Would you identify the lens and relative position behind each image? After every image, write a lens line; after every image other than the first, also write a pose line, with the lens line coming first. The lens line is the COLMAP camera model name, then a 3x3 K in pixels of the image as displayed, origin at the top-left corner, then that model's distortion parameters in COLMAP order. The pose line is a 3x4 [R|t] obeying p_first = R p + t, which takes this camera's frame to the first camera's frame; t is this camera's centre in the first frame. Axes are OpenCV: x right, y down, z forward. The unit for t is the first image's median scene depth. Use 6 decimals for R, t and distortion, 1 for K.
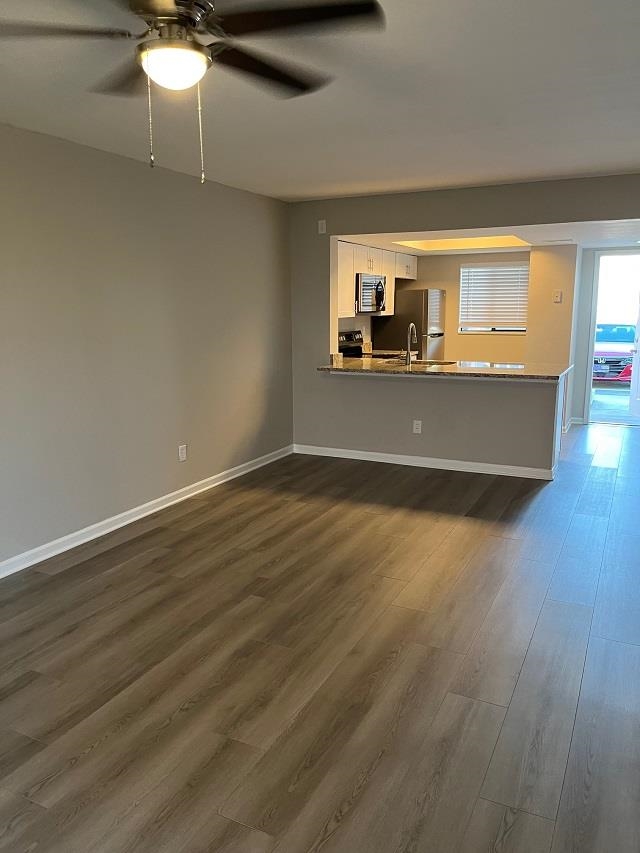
lens RADIAL K [[641.9, 0, 319.9], [0, 641.9, 443.9], [0, 0, 1]] dist [0.059622, -0.092921]
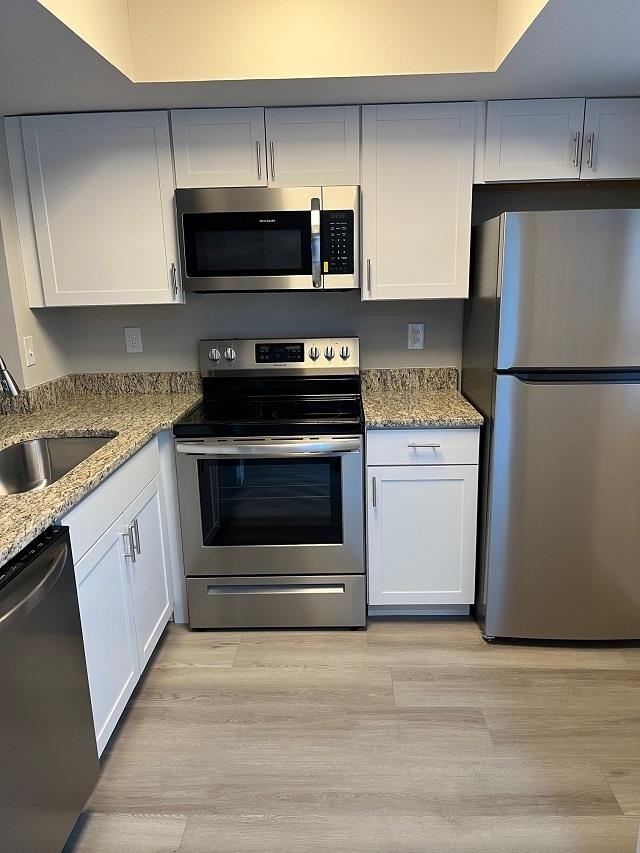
lens RADIAL K [[641.9, 0, 319.9], [0, 641.9, 443.9], [0, 0, 1]] dist [0.059622, -0.092921]
pose [[0.415654, 0.231375, -0.879601, 0.392495], [-0.170698, 0.969761, 0.174428, -0.169840], [0.893361, 0.077645, 0.442580, 0.775427]]
